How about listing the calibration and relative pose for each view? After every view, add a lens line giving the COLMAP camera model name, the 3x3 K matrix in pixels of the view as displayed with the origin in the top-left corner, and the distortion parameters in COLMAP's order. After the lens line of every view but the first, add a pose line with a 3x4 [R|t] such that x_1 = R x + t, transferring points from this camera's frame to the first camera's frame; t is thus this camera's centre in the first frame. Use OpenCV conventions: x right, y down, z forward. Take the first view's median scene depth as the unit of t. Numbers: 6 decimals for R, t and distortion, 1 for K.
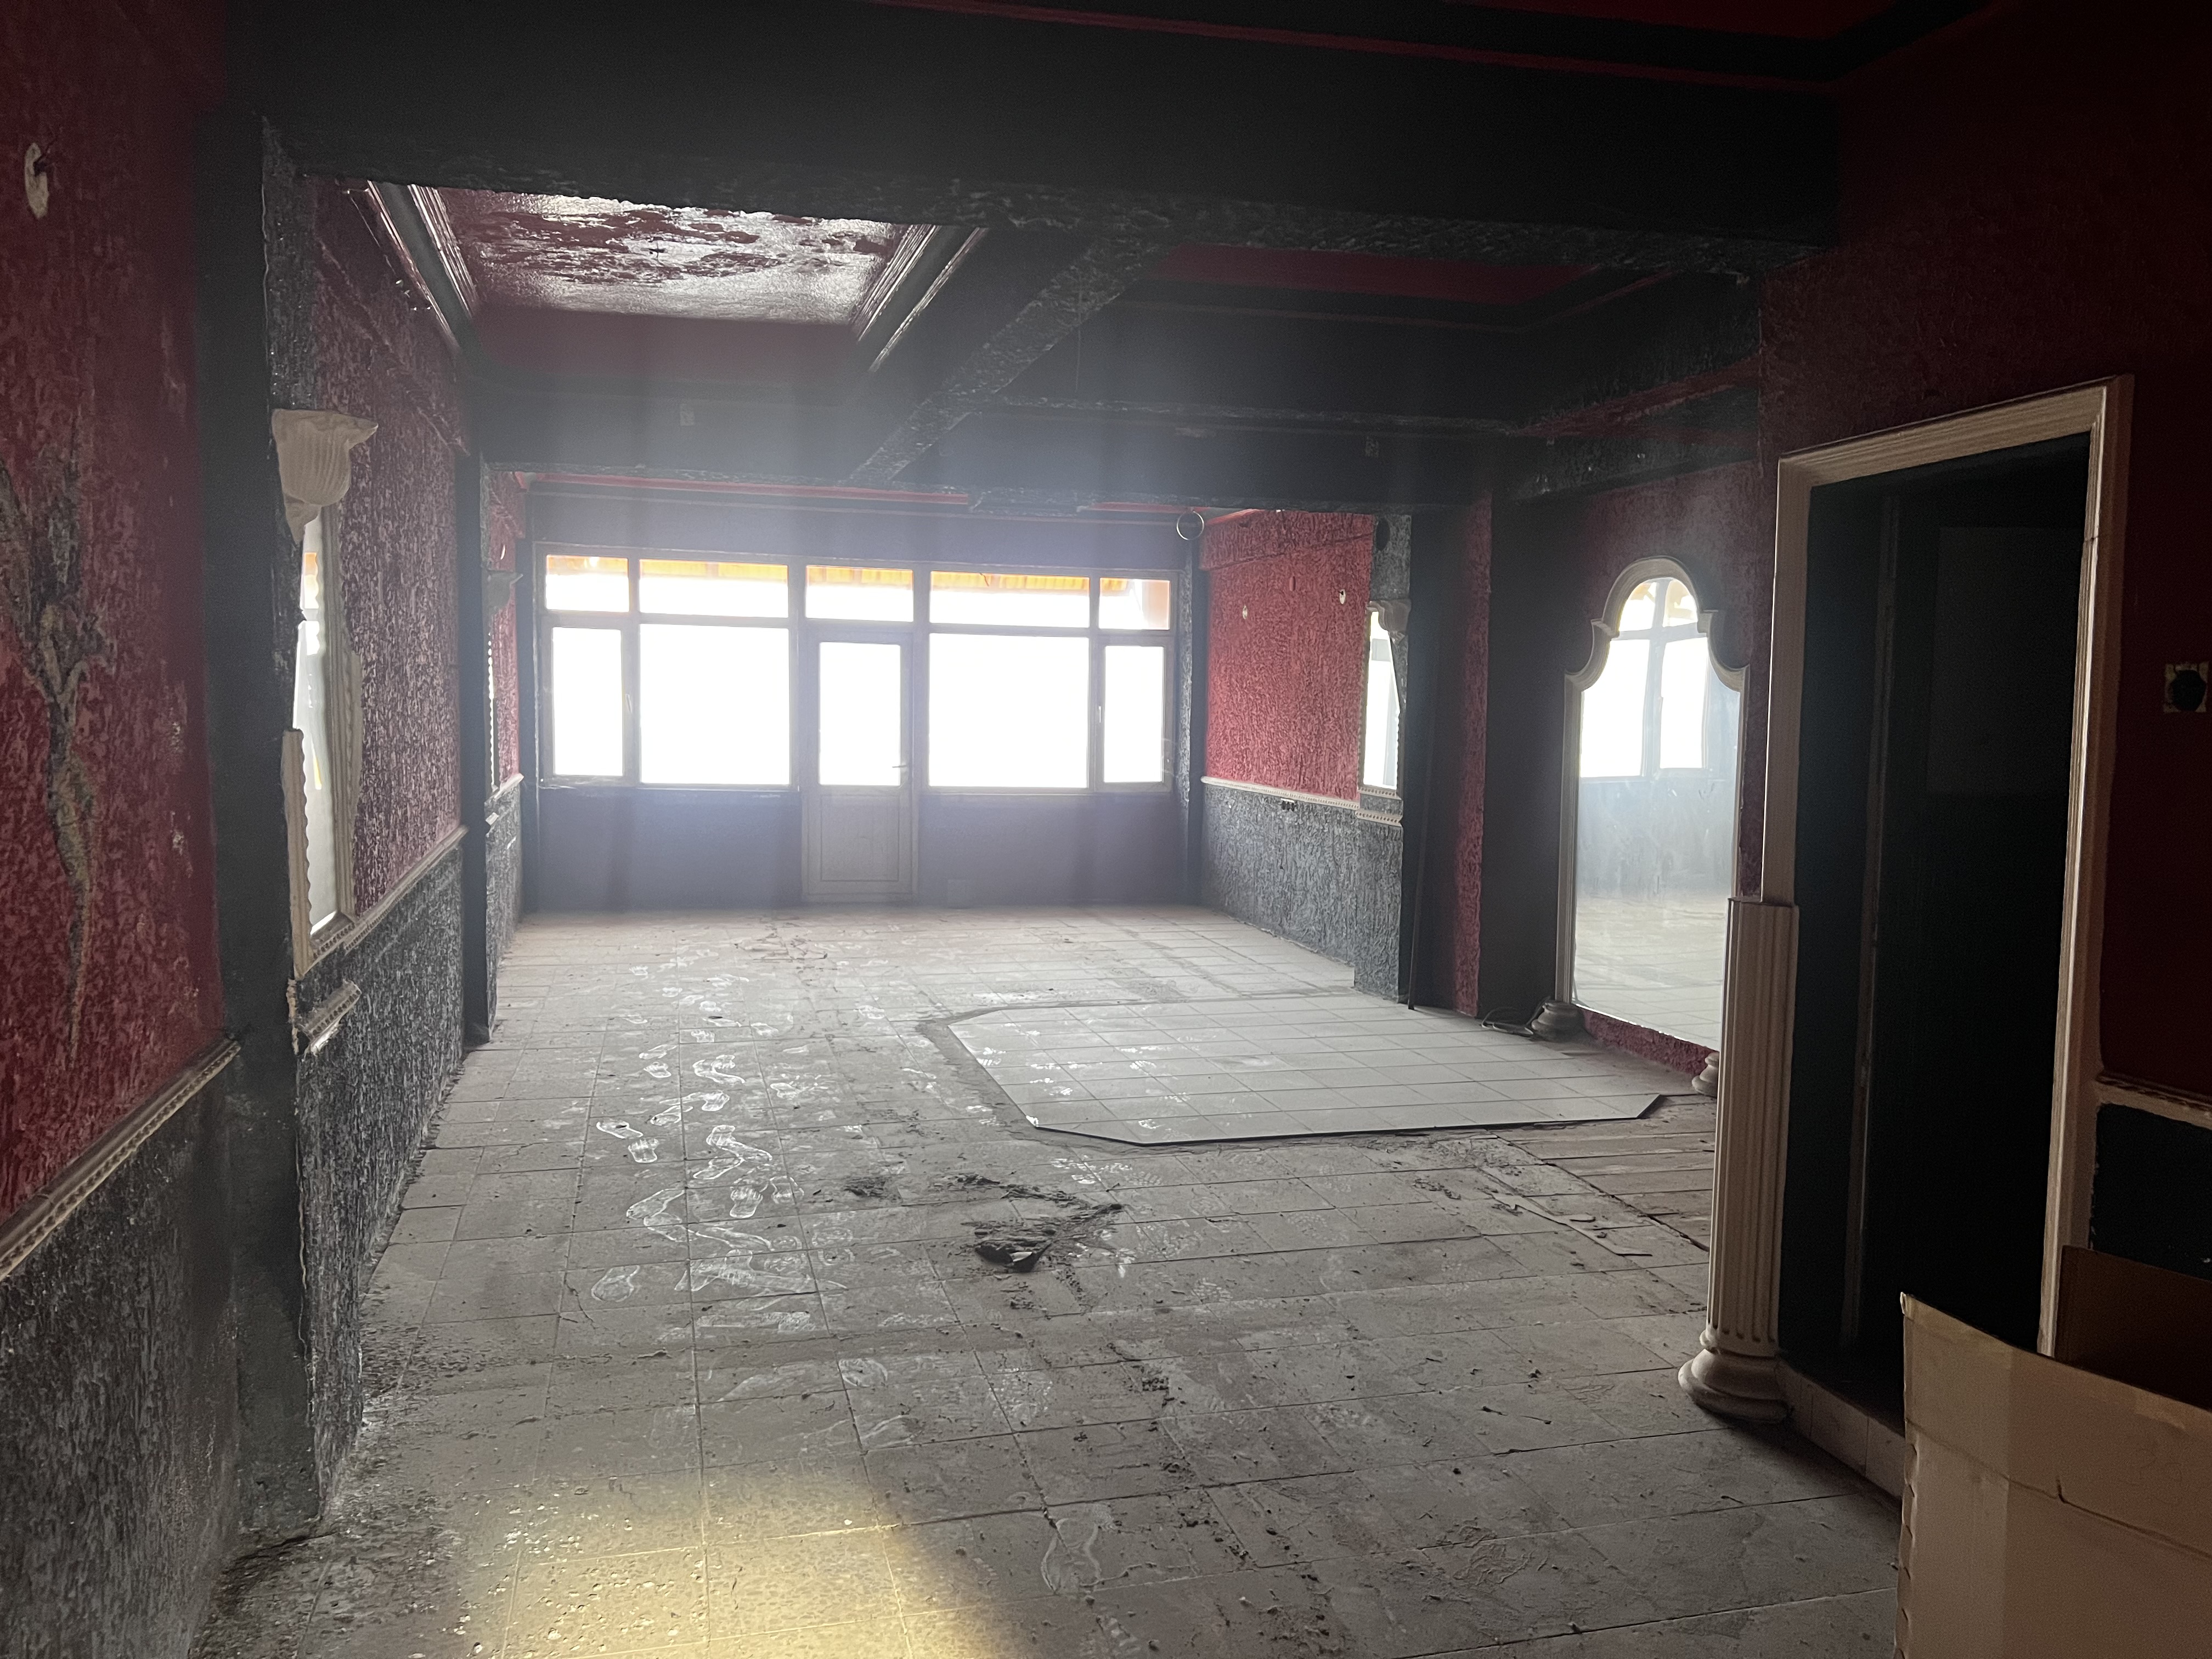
lens RADIAL K [[1661.0, 0, 1121.4], [0, 1661.0, 827.5], [0, 0, 1]] dist [0.060308, -0.069026]
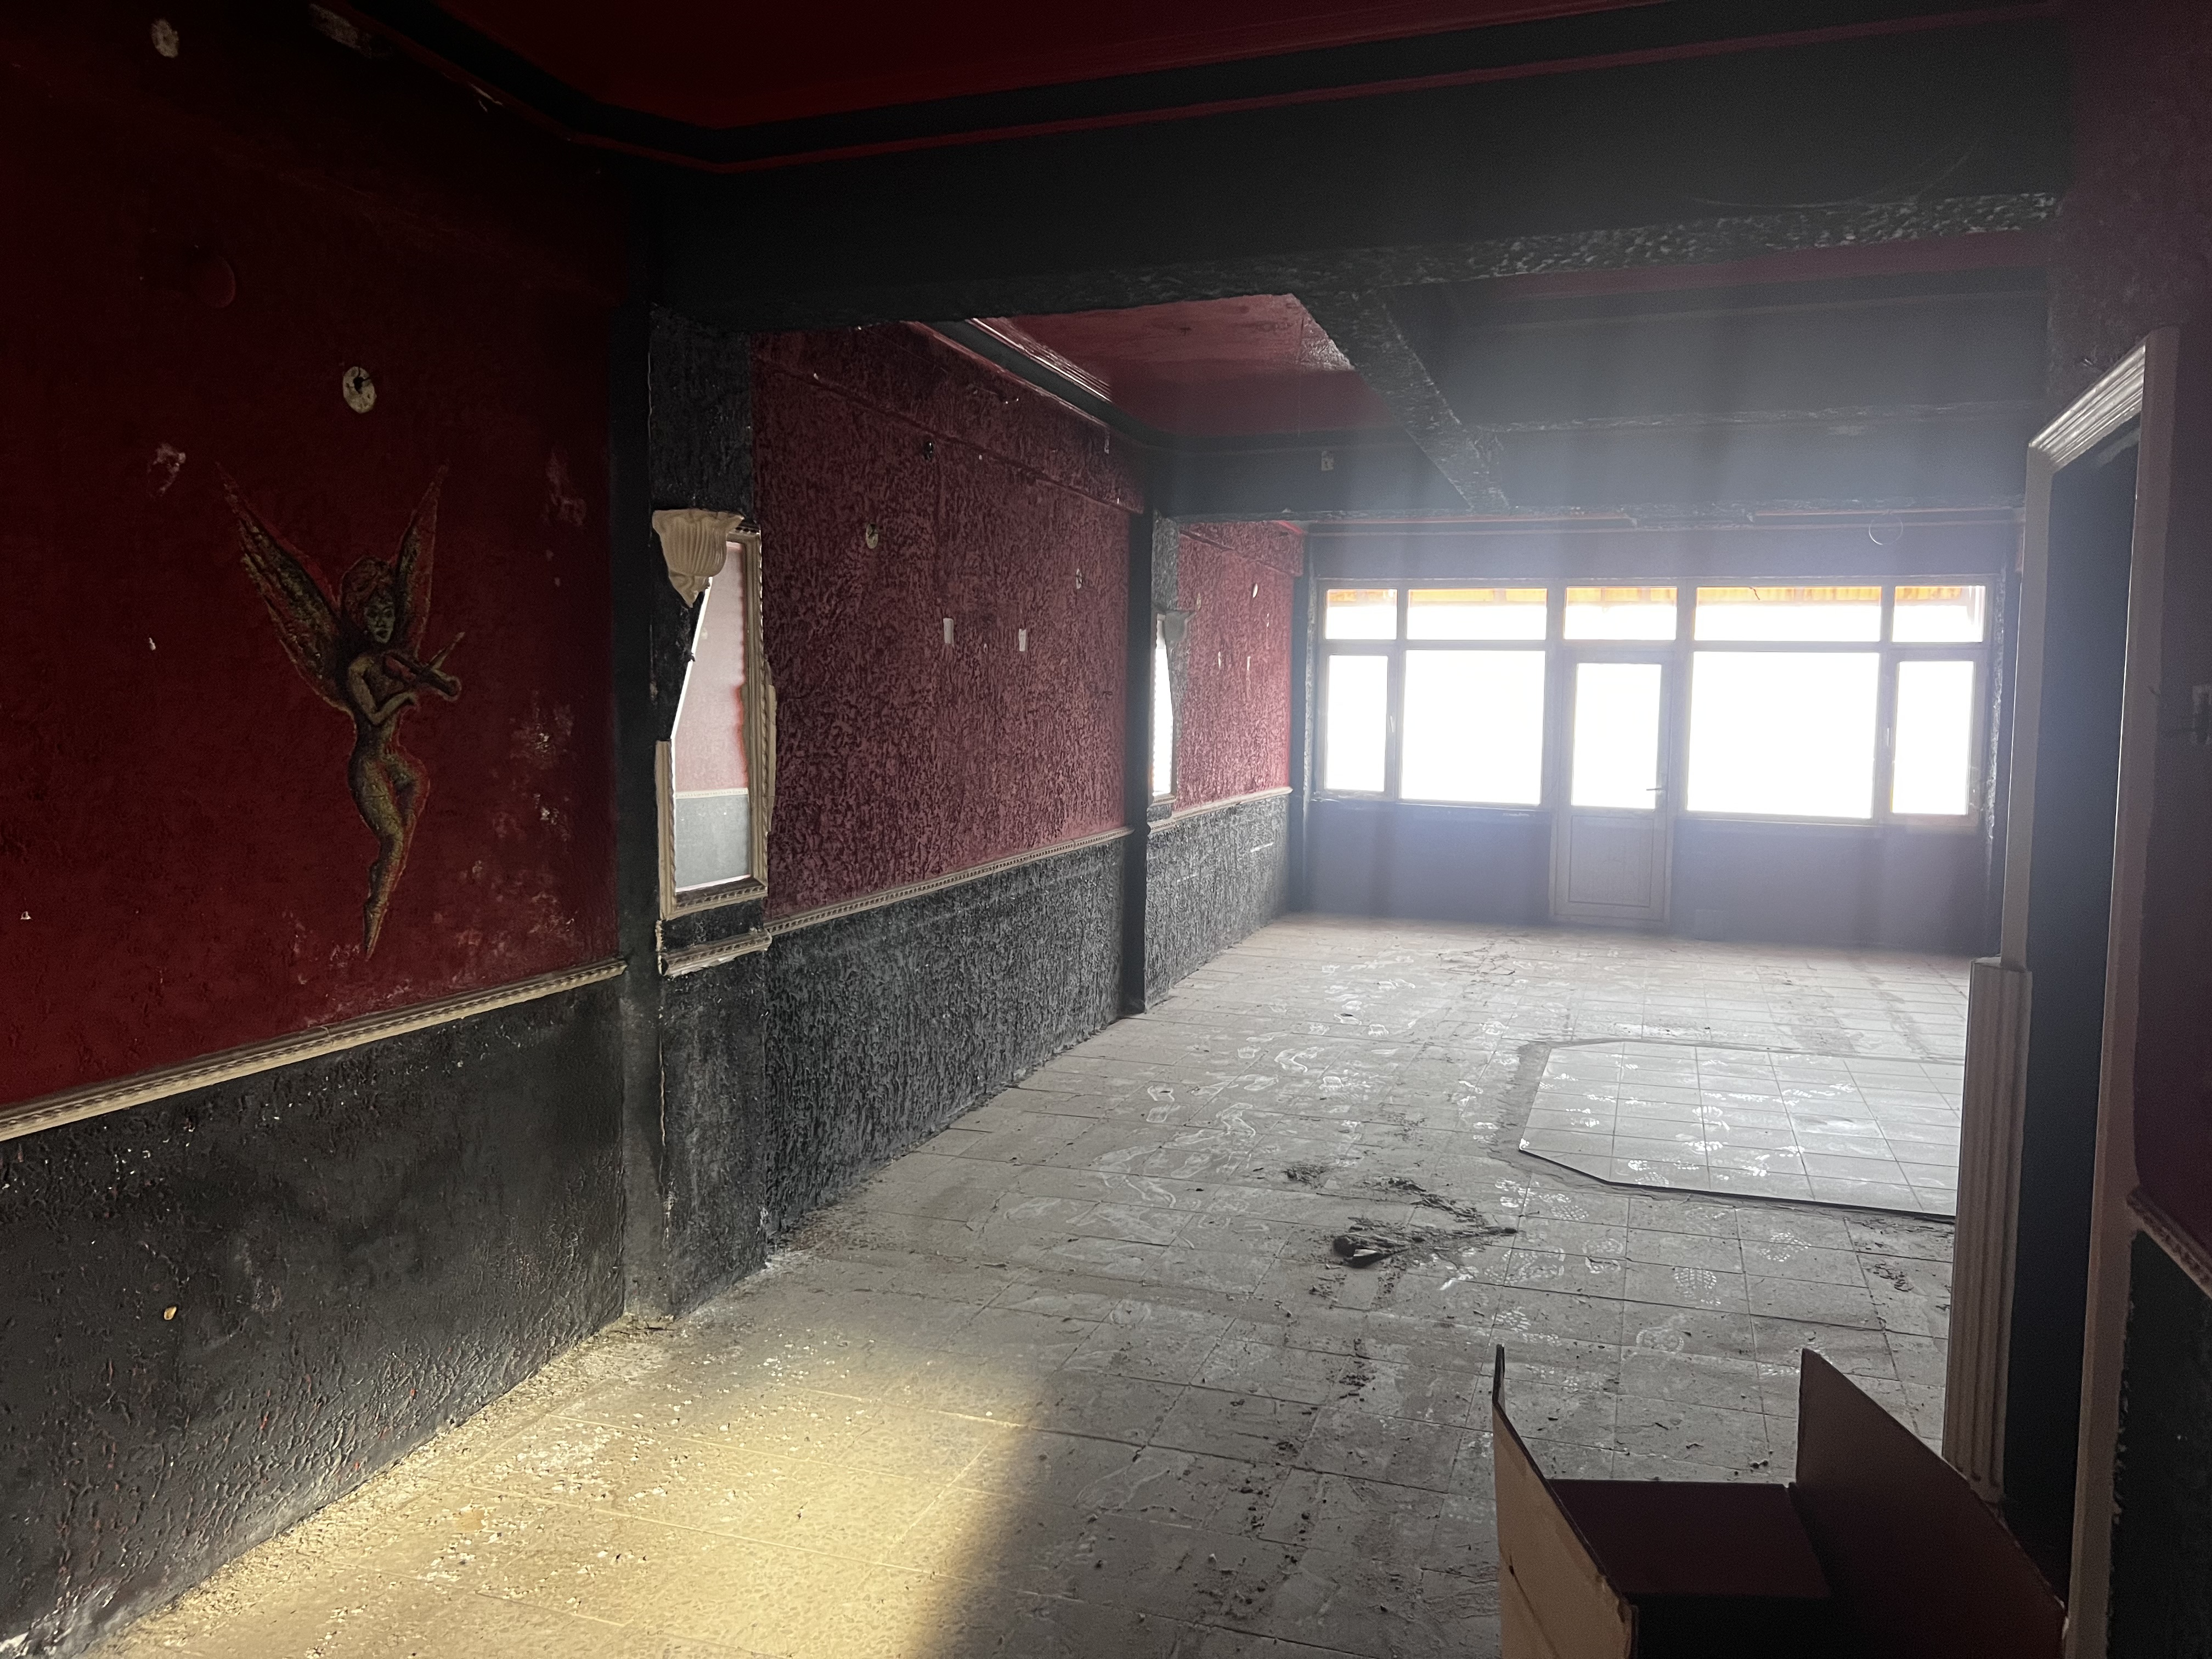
lens RADIAL K [[1661.0, 0, 1123.6], [0, 1661.0, 821.8], [0, 0, 1]] dist [0.060308, -0.069026]
pose [[0.836220, 0.037946, -0.547079, 0.309544], [-0.046570, 0.998913, -0.001897, -0.003138], [0.546412, 0.027064, 0.837079, 0.028389]]
